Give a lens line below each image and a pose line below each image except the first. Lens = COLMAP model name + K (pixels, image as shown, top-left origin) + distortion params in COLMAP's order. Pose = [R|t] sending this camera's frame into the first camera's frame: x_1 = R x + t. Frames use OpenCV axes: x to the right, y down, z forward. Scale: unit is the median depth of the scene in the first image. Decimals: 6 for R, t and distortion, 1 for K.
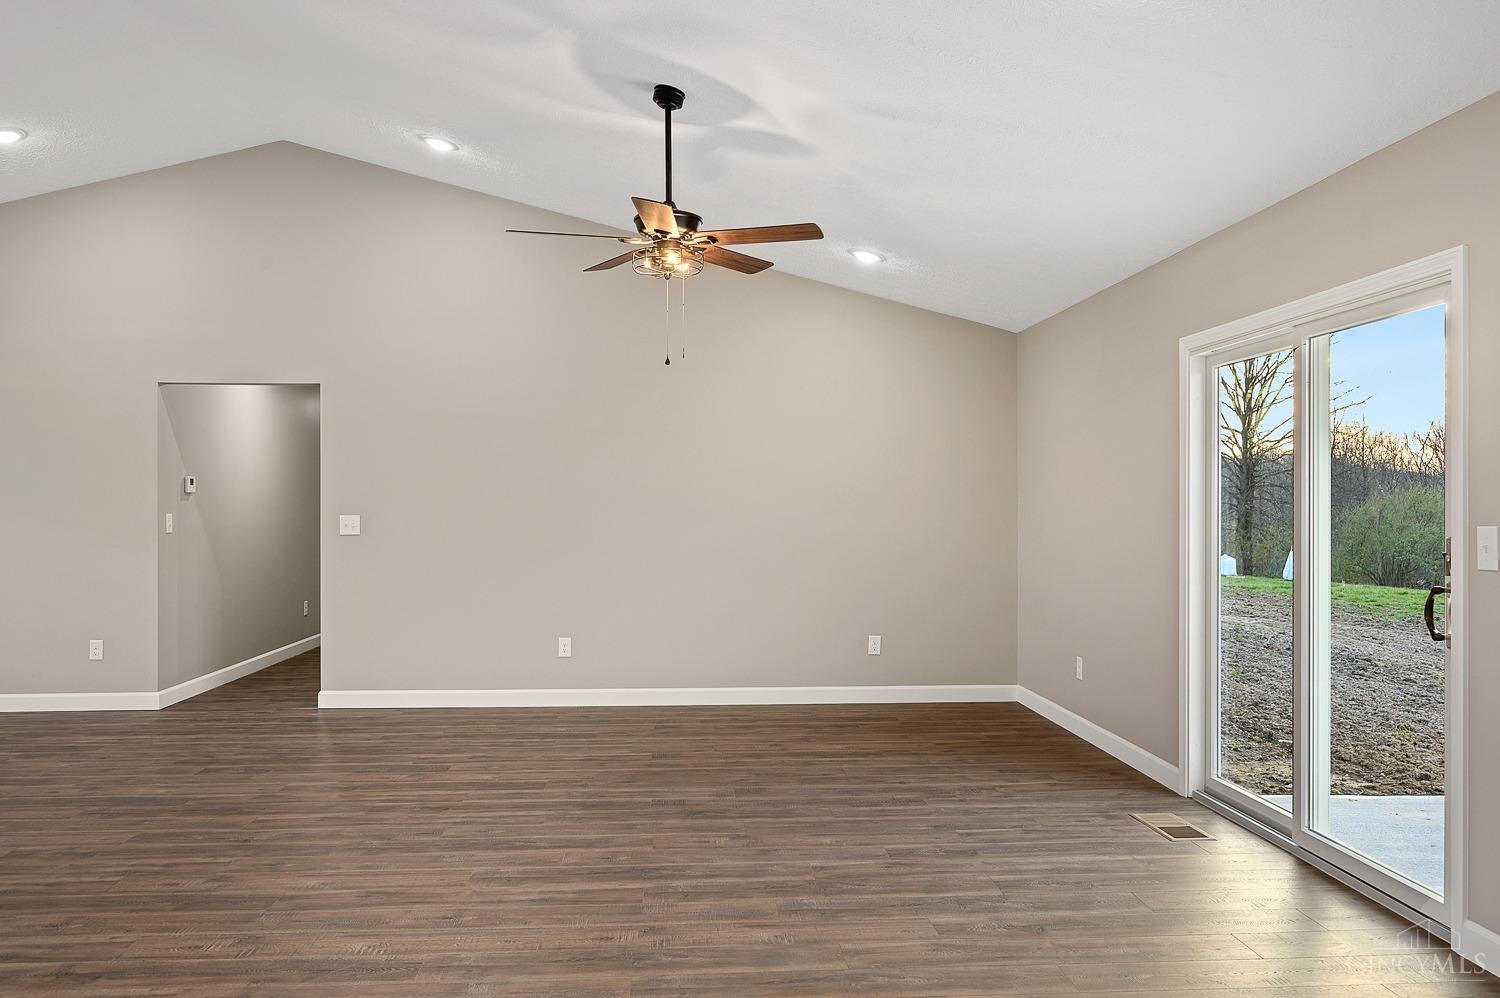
lens RADIAL K [[1115.4, 0, 740.2], [0, 1115.4, 508.8], [0, 0, 1]] dist [-0.004105, 0.000000]
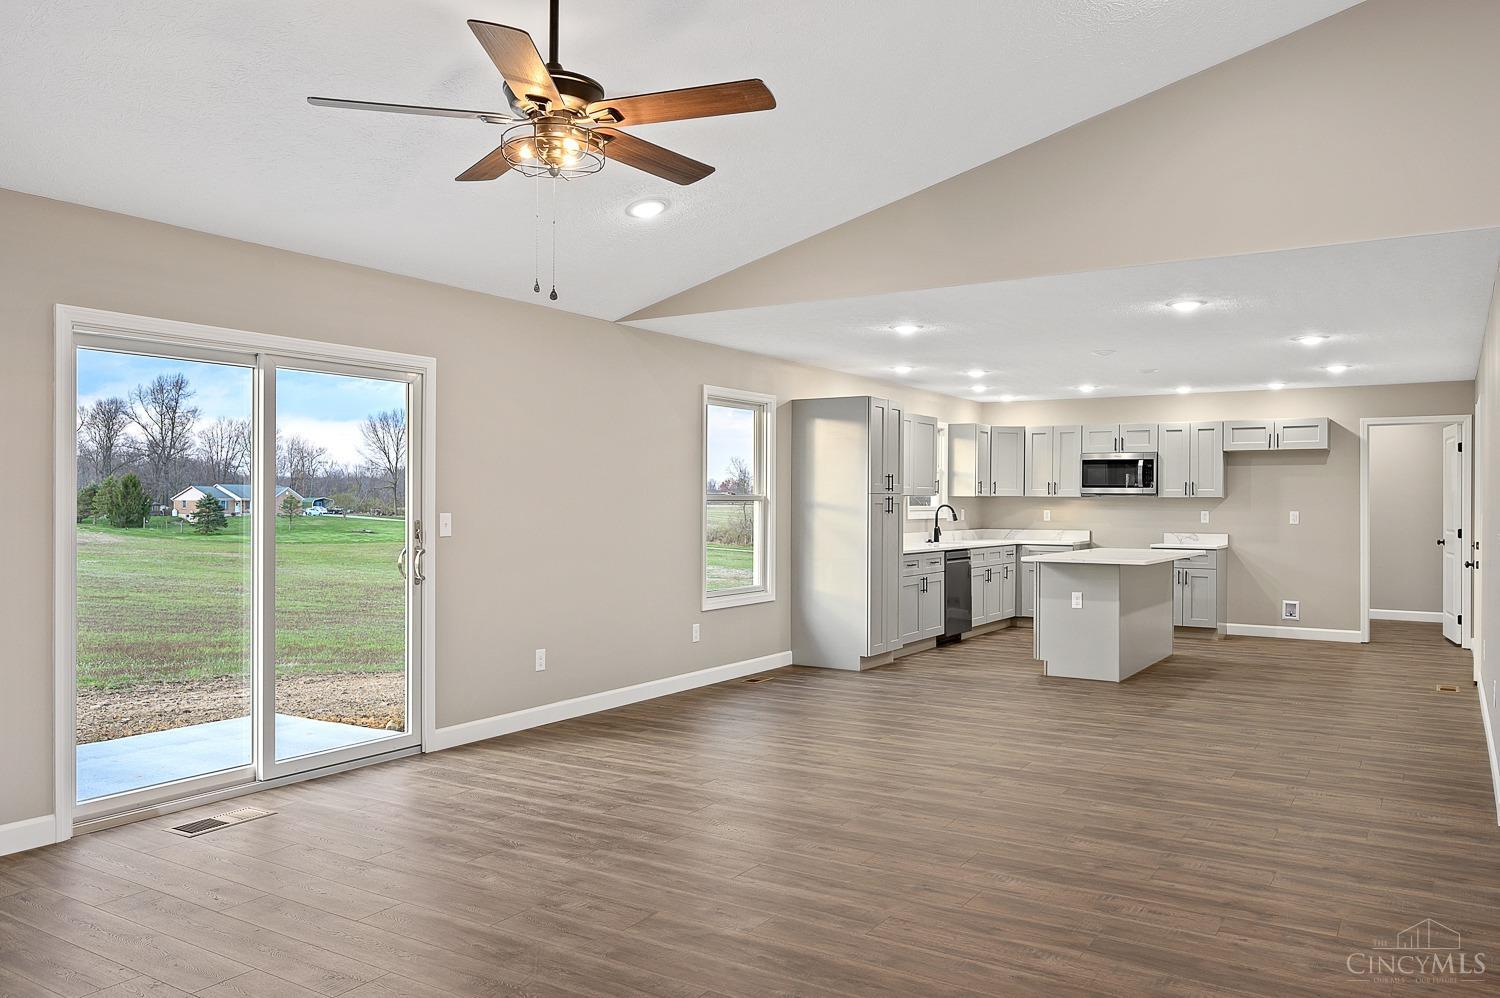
lens RADIAL K [[1115.4, 0, 749.2], [0, 1115.4, 492.3], [0, 0, 1]] dist [-0.004105, 0.000000]
pose [[-0.807926, 0.002707, 0.589278, -0.630184], [-0.001508, 0.999977, -0.006662, -0.005310], [-0.589283, -0.006271, -0.807903, 1.641885]]
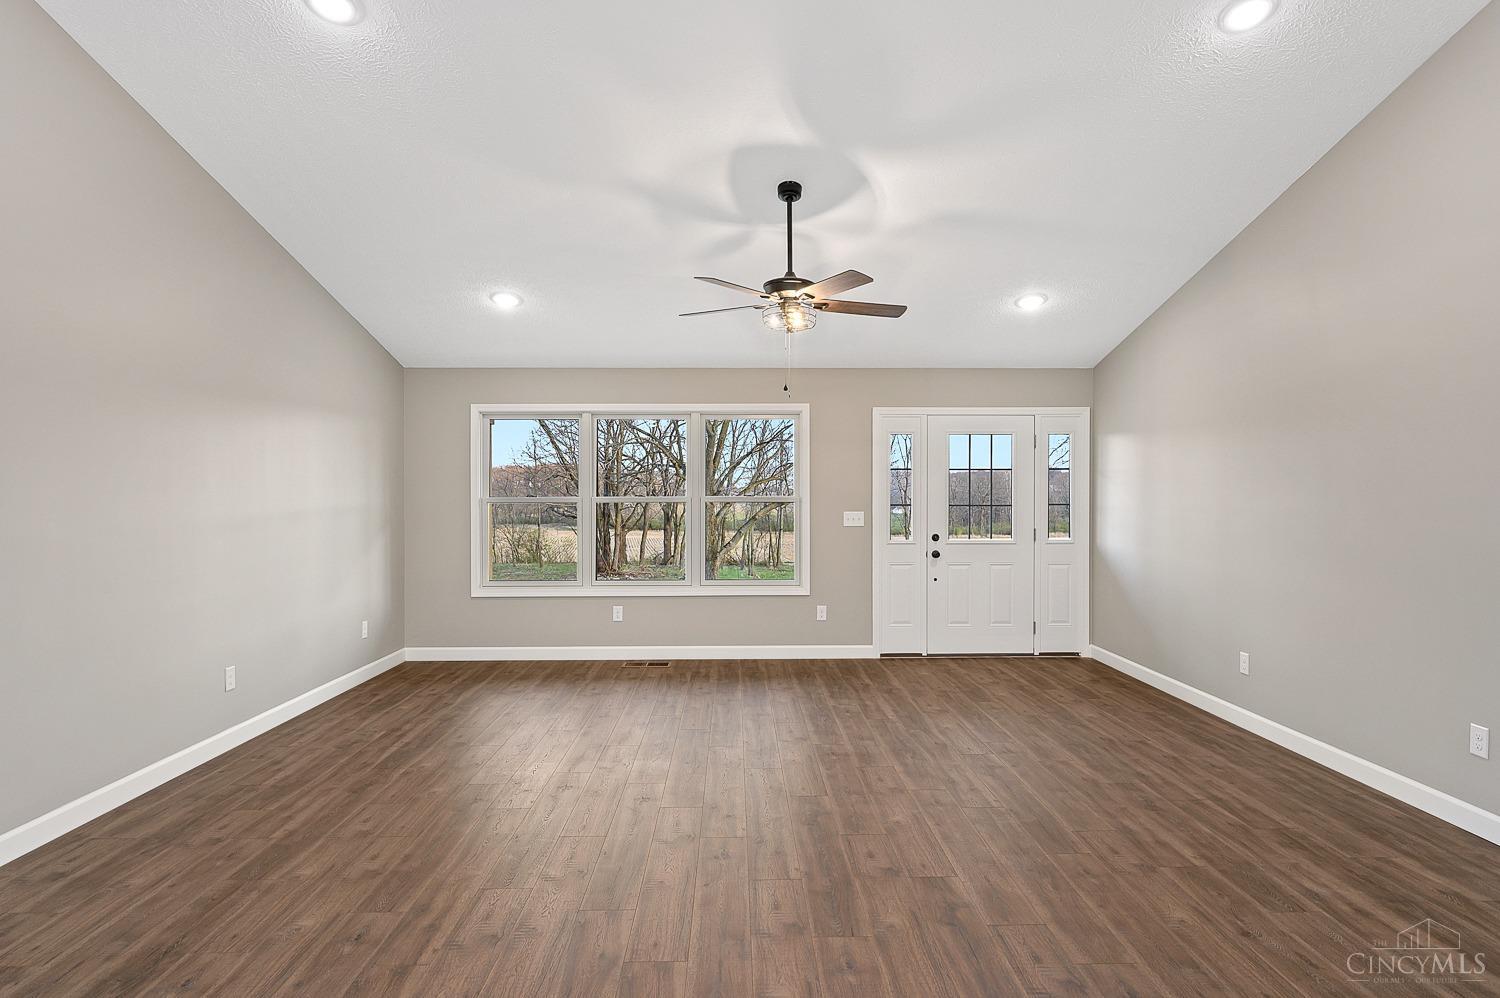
lens RADIAL K [[817.0, 0, 744.9], [0, 817.0, 490.3], [0, 0, 1]] dist [0.001784, 0.000093]
pose [[-0.044765, -0.002885, -0.998993, 0.029144], [-0.001856, 0.999994, -0.002805, -0.020081], [0.998996, 0.001729, -0.044770, 1.282822]]
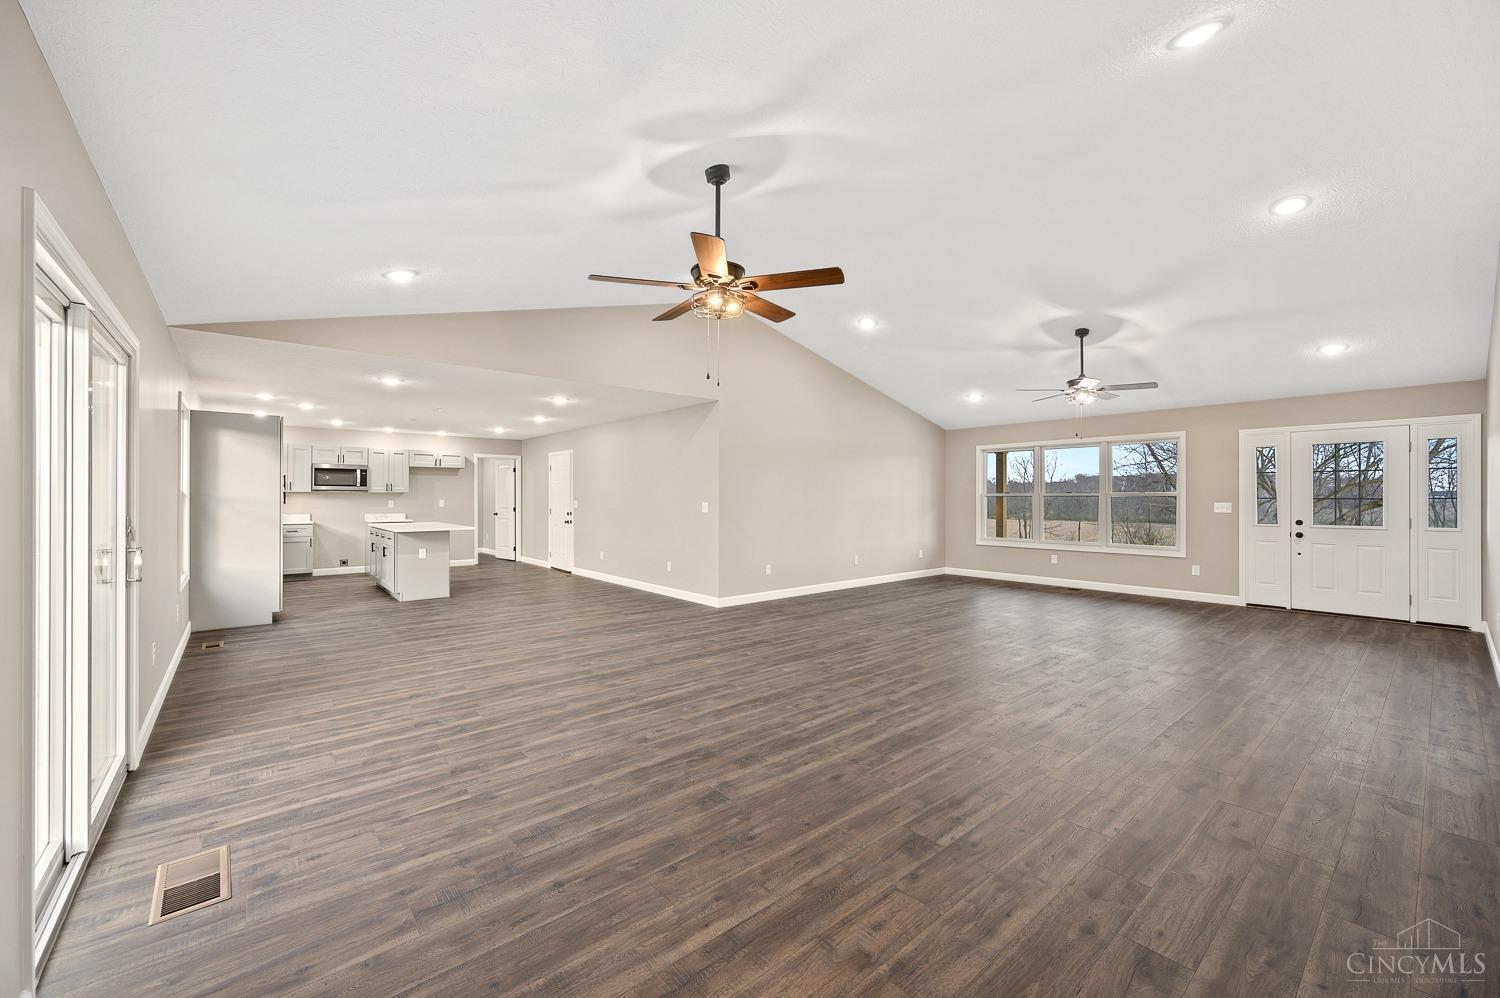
lens RADIAL K [[596.6, 0, 755.3], [0, 596.6, 495.8], [0, 0, 1]] dist [-0.003594, 0.000347]
pose [[-0.790278, -0.002798, -0.612741, 0.350597], [-0.003914, 0.999992, 0.000482, -0.005793], [0.612735, 0.002780, -0.790283, 1.723608]]
